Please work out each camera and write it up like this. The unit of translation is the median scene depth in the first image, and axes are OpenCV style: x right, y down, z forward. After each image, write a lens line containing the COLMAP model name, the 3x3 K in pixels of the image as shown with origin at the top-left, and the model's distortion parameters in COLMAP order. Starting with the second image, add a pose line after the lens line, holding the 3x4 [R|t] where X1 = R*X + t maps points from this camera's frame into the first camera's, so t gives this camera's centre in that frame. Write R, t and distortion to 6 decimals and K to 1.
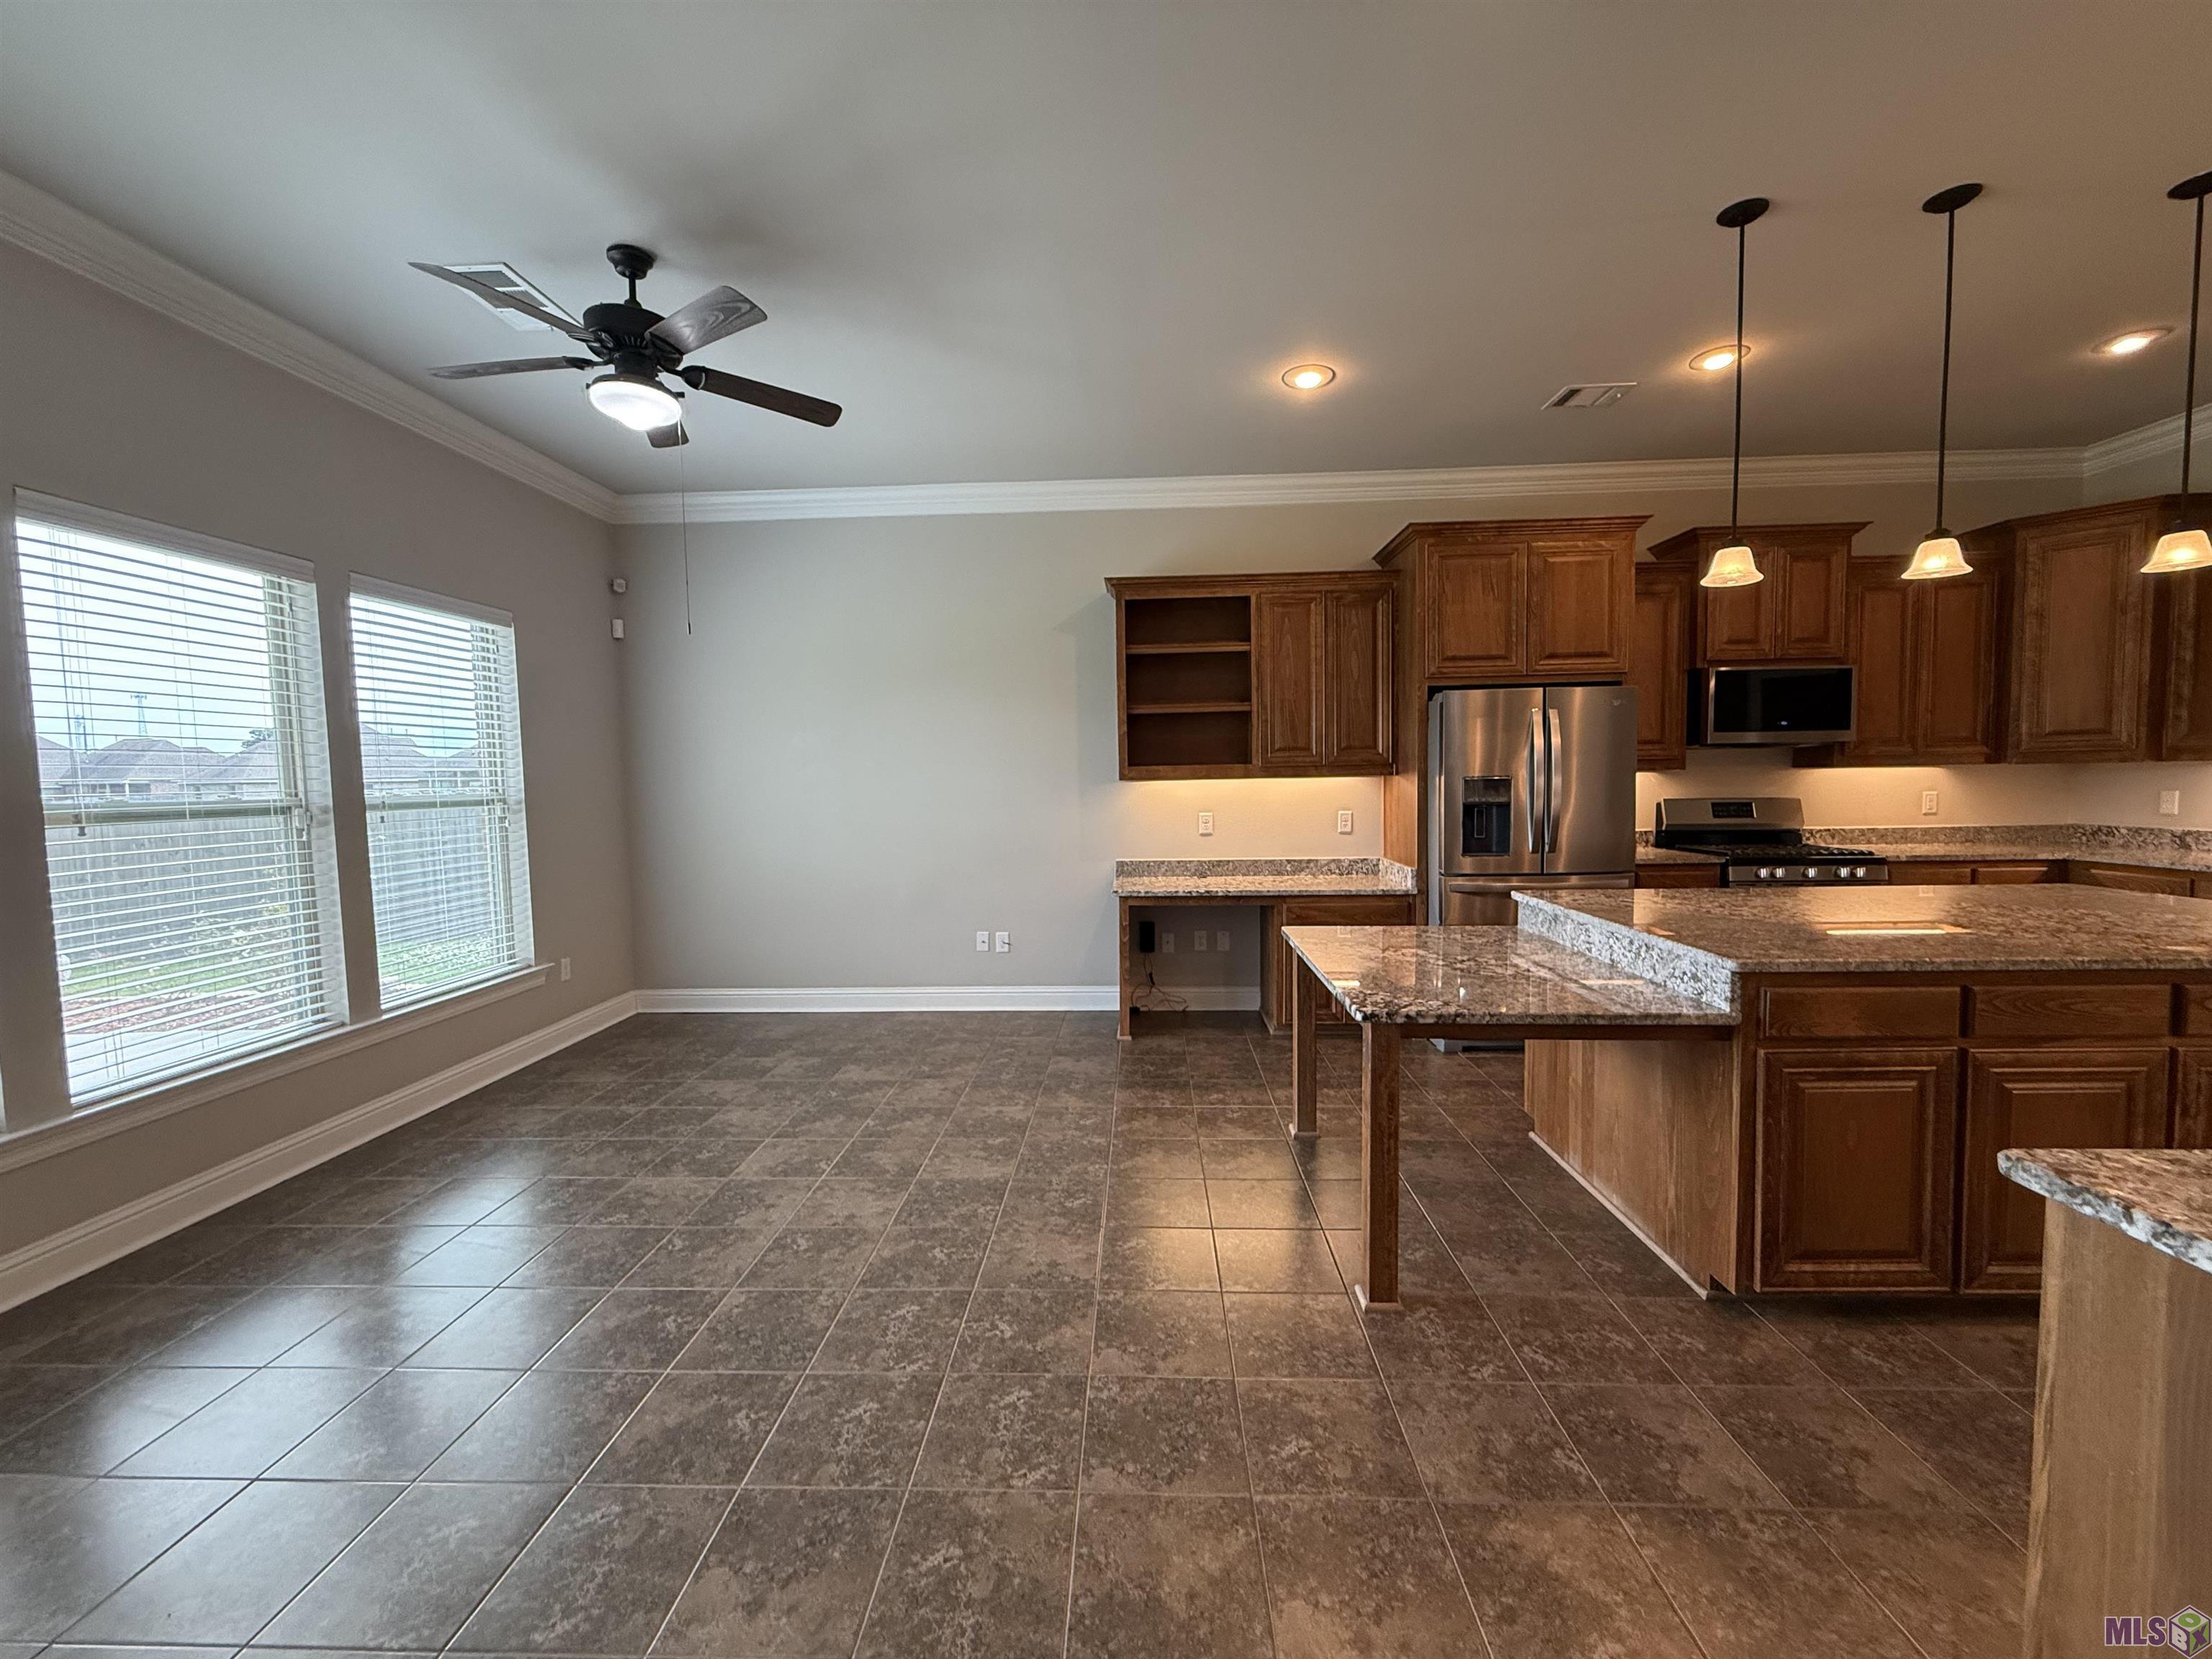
lens RADIAL K [[880.6, 0, 1103.9], [0, 880.6, 829.3], [0, 0, 1]] dist [-0.000535, 0.000103]
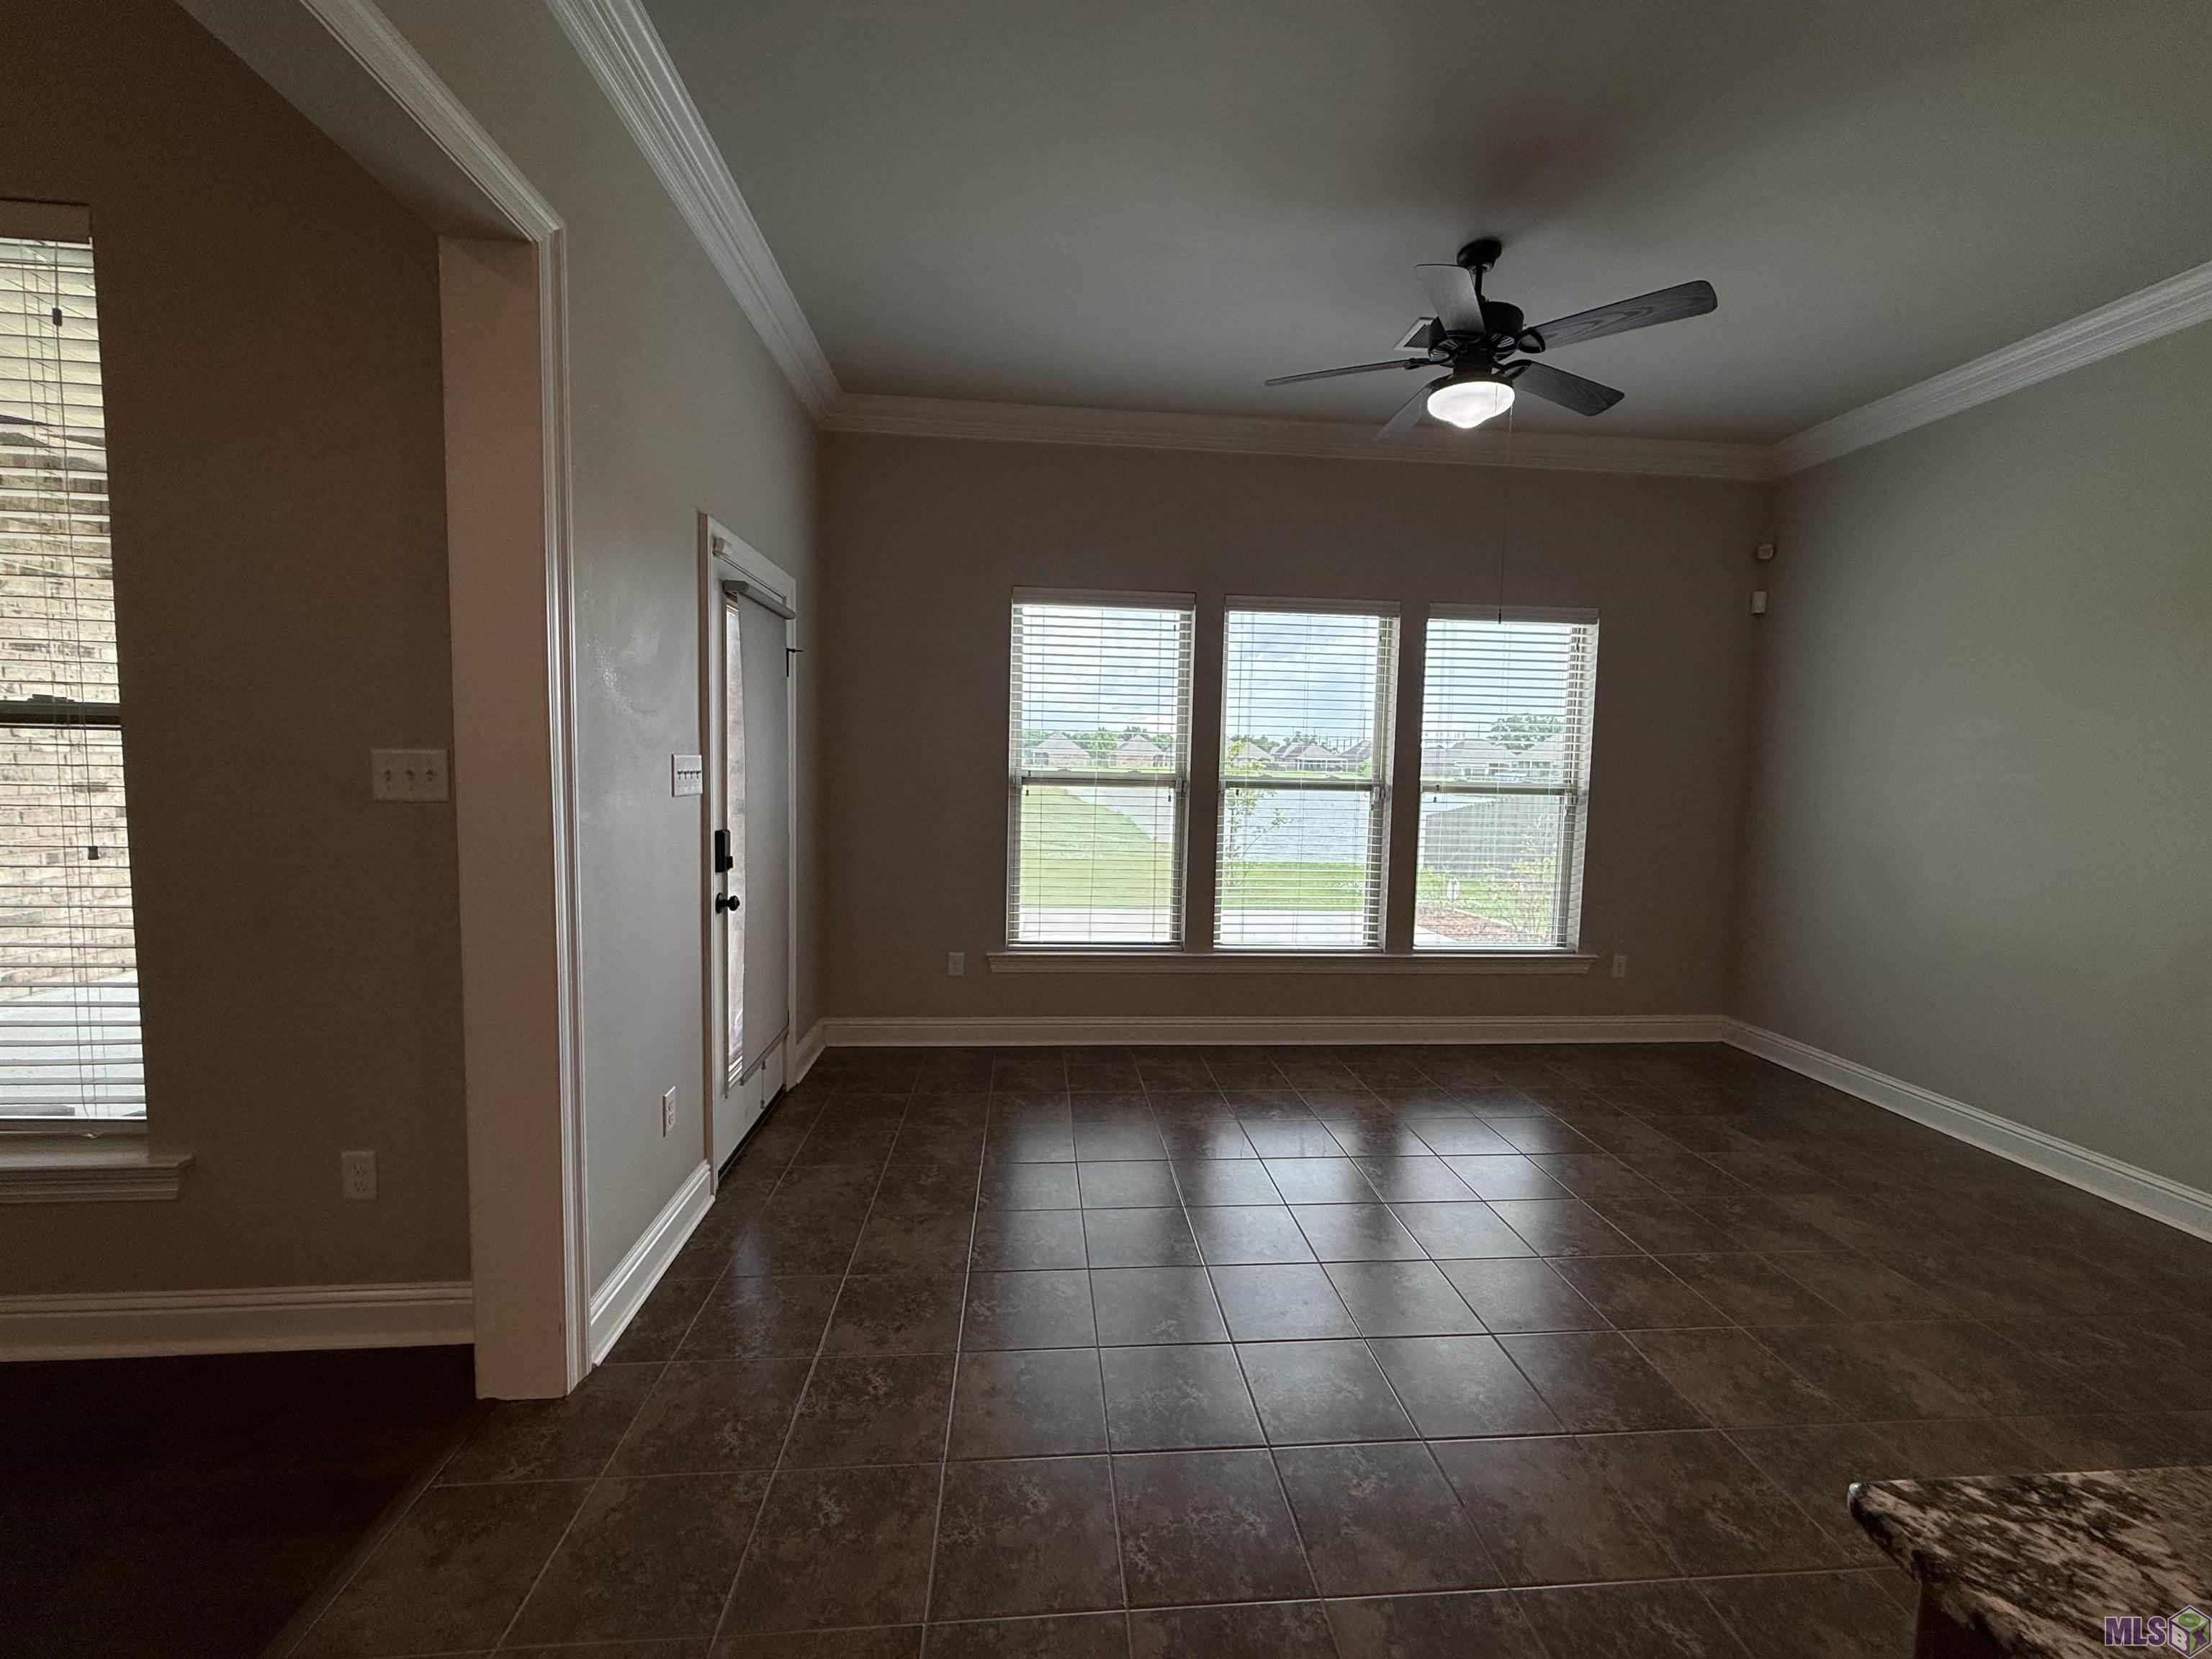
lens RADIAL K [[881.6, 0, 1105.5], [0, 881.6, 827.5], [0, 0, 1]] dist [-0.001673, 0.000258]
pose [[0.128439, 0.099056, -0.986758, 0.298939], [-0.085831, 0.992376, 0.088448, -0.035436], [0.987996, 0.073334, 0.135962, 0.320903]]
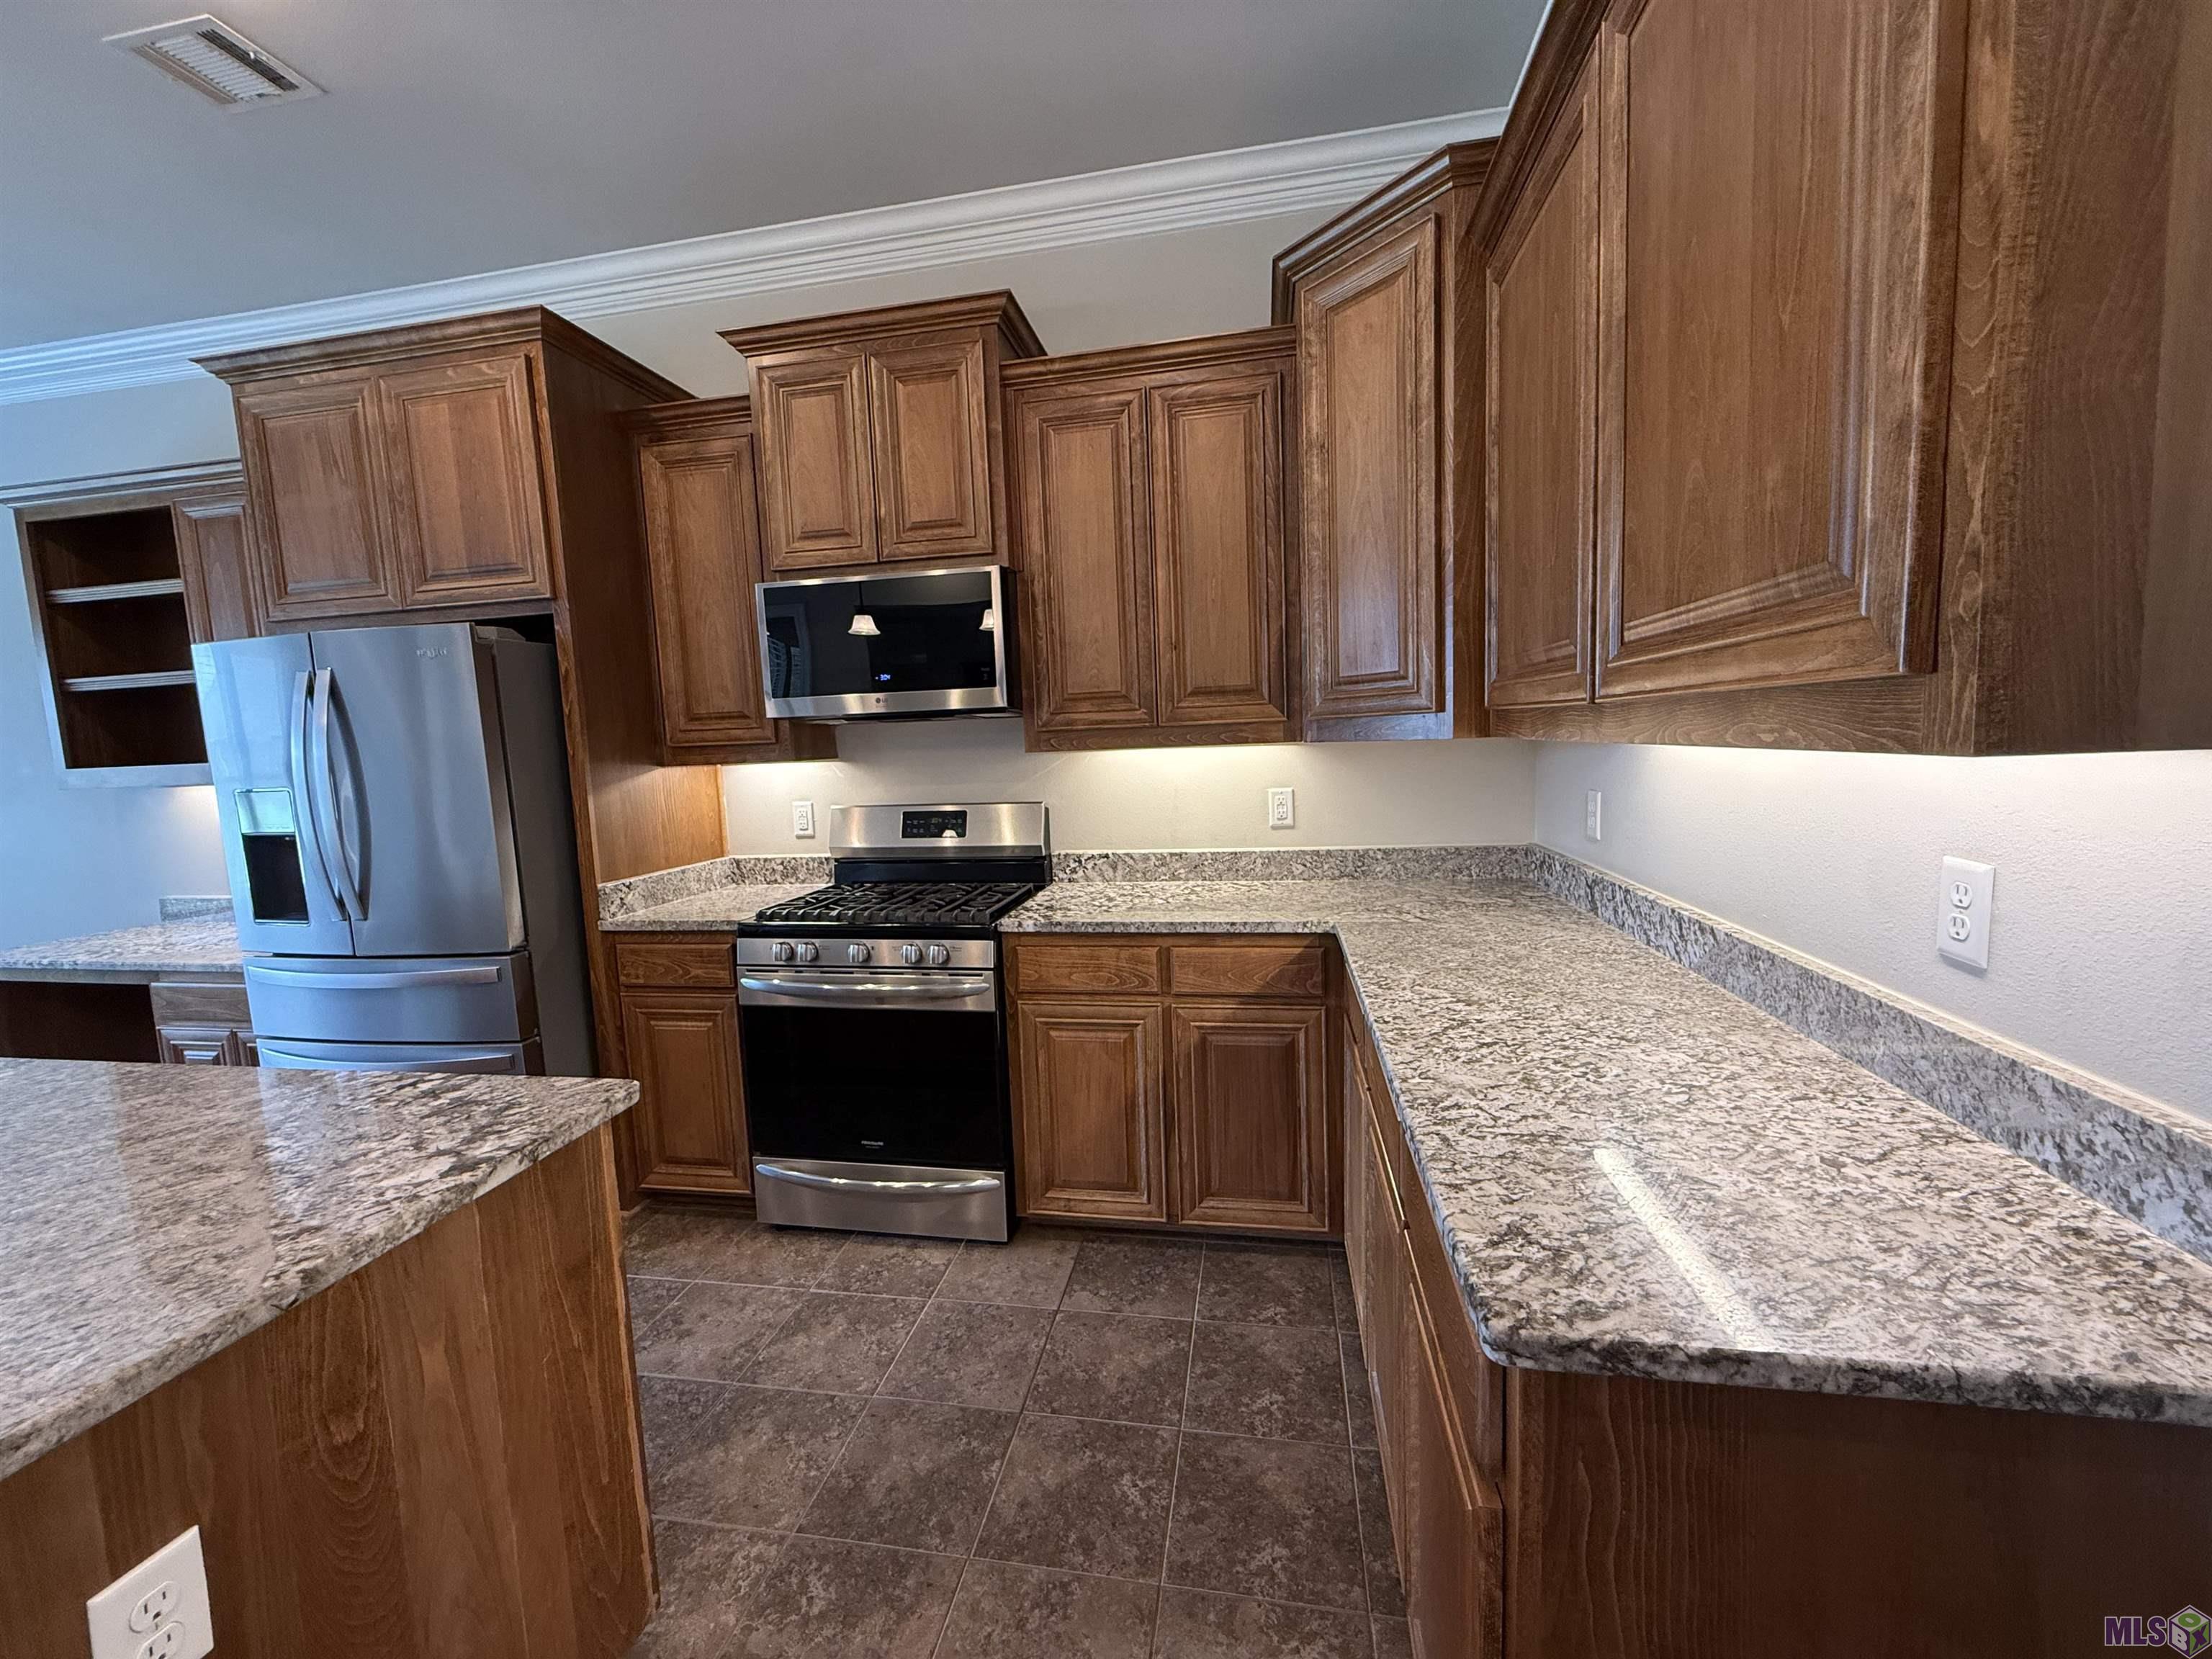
lens RADIAL K [[880.6, 0, 1103.9], [0, 880.6, 829.3], [0, 0, 1]] dist [-0.000535, 0.000103]
pose [[0.990257, -0.007994, -0.139020, 1.057871], [0.014524, 0.998835, 0.046018, -0.051354], [0.138490, -0.047589, 0.989220, 0.495133]]
